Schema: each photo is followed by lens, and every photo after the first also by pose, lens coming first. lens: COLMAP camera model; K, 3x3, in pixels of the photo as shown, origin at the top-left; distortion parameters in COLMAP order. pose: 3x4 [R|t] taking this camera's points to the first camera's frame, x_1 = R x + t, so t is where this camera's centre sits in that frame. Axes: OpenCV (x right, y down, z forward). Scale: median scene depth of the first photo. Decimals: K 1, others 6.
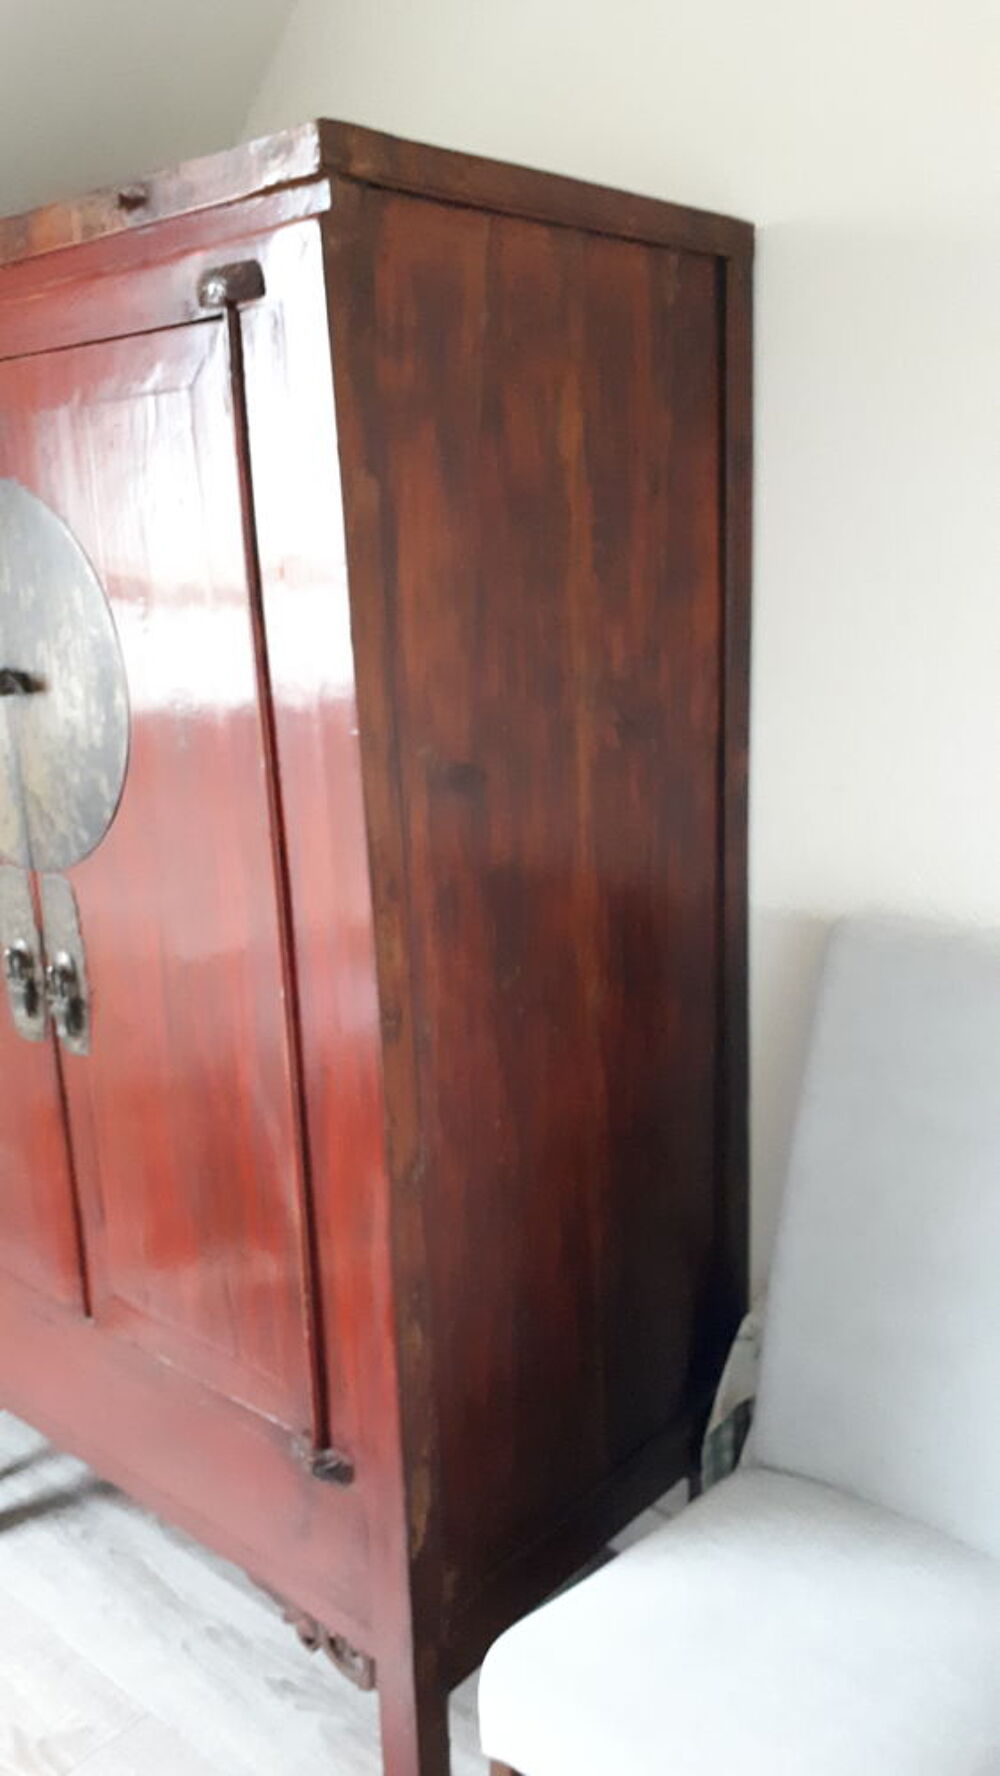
lens RADIAL K [[1373.2, 0, 500.0], [0, 1373.2, 888.0], [0, 0, 1]] dist [-0.001148, -0.008739]
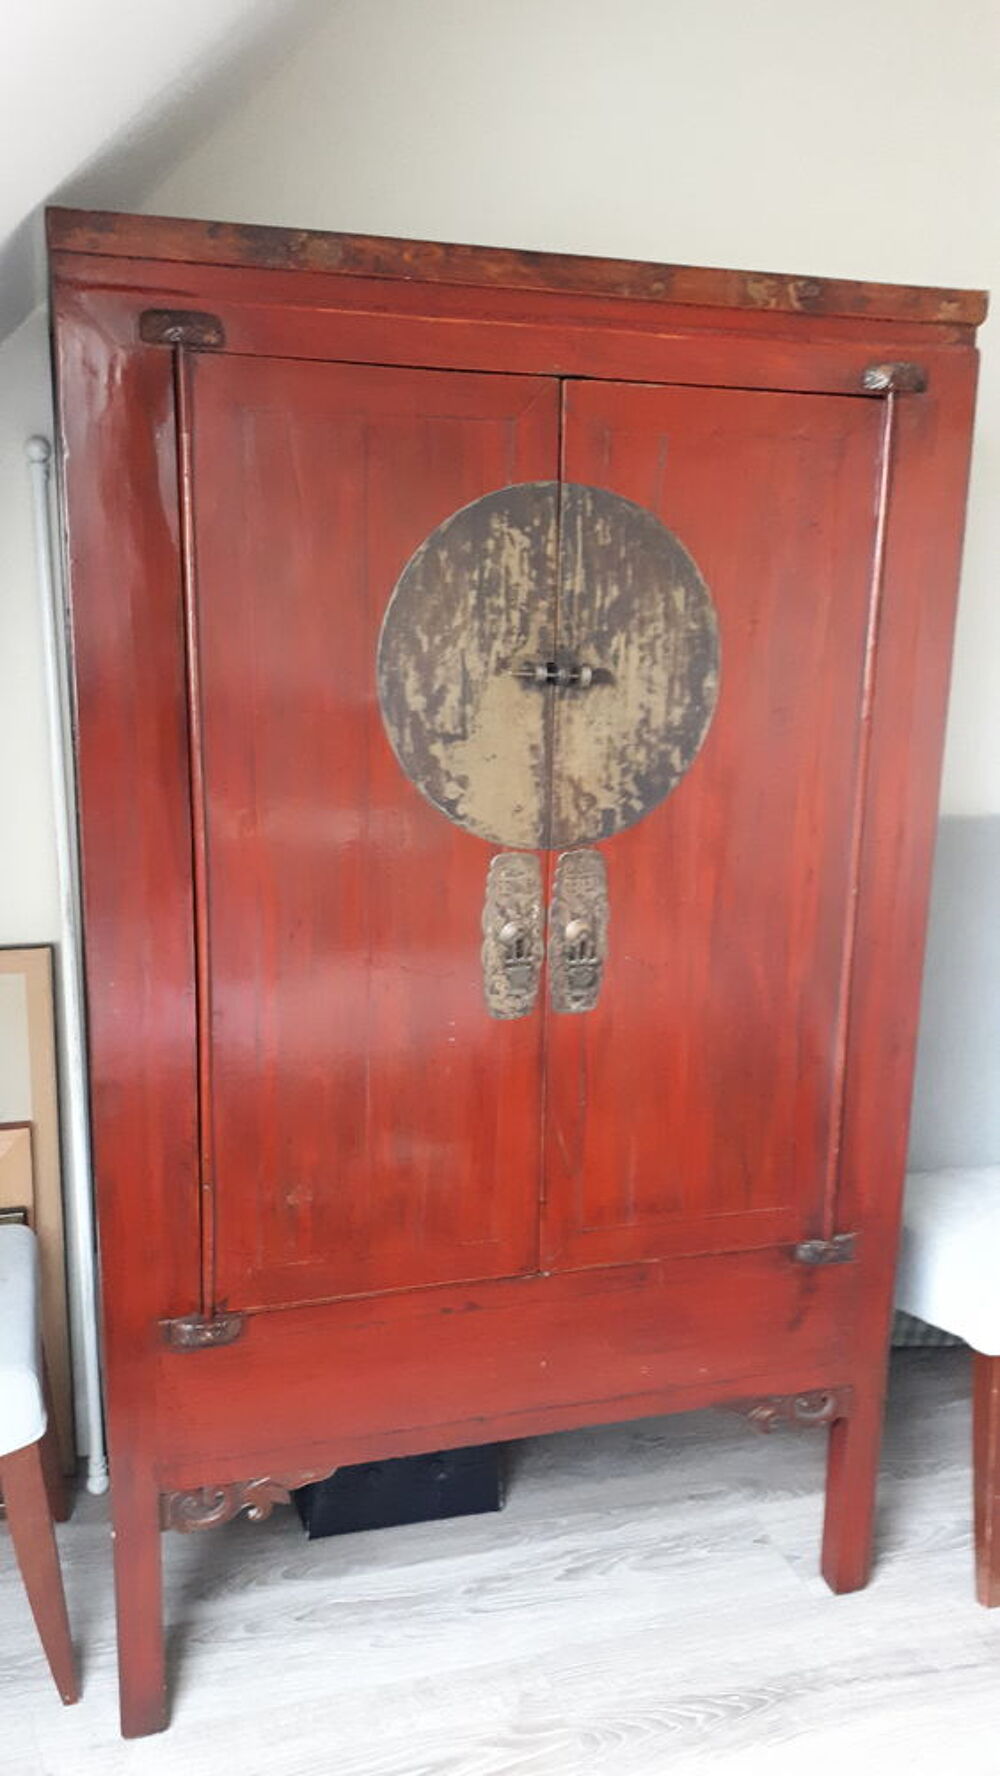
lens RADIAL K [[1373.2, 0, 500.0], [0, 1373.2, 888.0], [0, 0, 1]] dist [-0.001148, -0.008739]
pose [[0.568535, -0.147128, 0.809395, -1.045394], [0.161679, 0.984672, 0.065423, -0.052376], [-0.806615, 0.093667, 0.583608, 0.352898]]
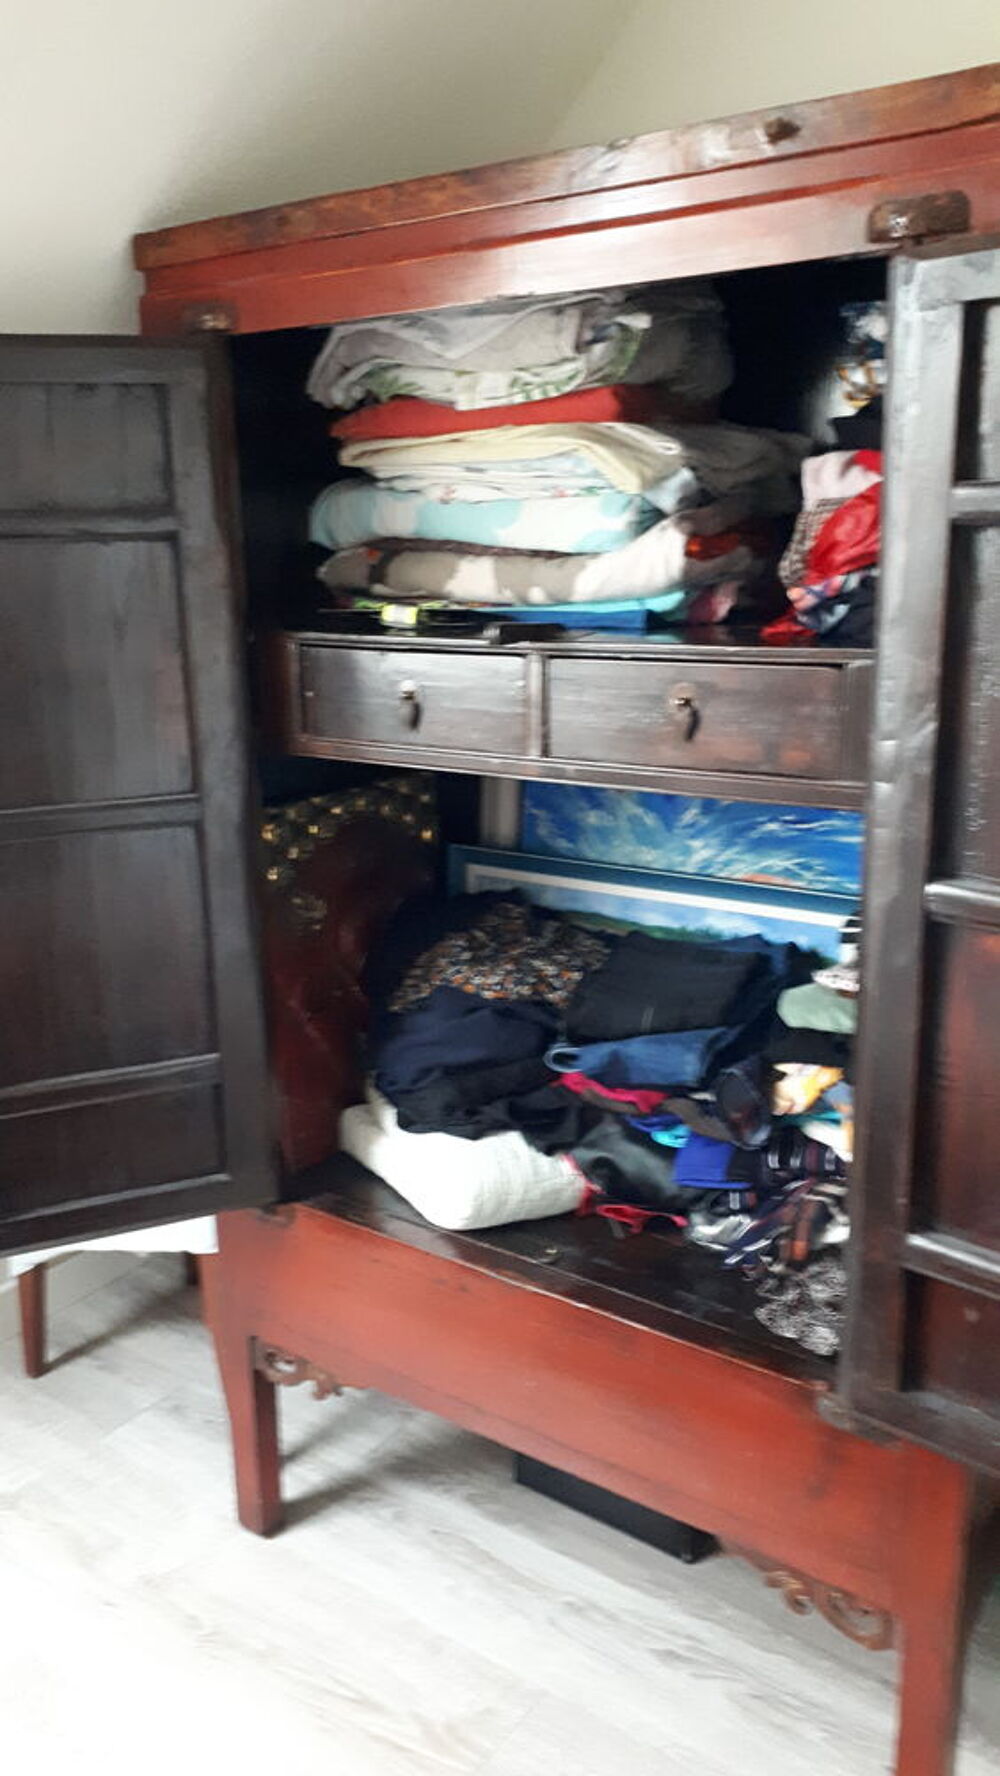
lens RADIAL K [[1373.2, 0, 500.0], [0, 1373.2, 888.0], [0, 0, 1]] dist [-0.001148, -0.008739]
pose [[0.997164, -0.011594, 0.074358, -0.357635], [0.010759, 0.999875, 0.011619, 0.014256], [-0.074483, -0.010786, 0.997164, 0.027496]]
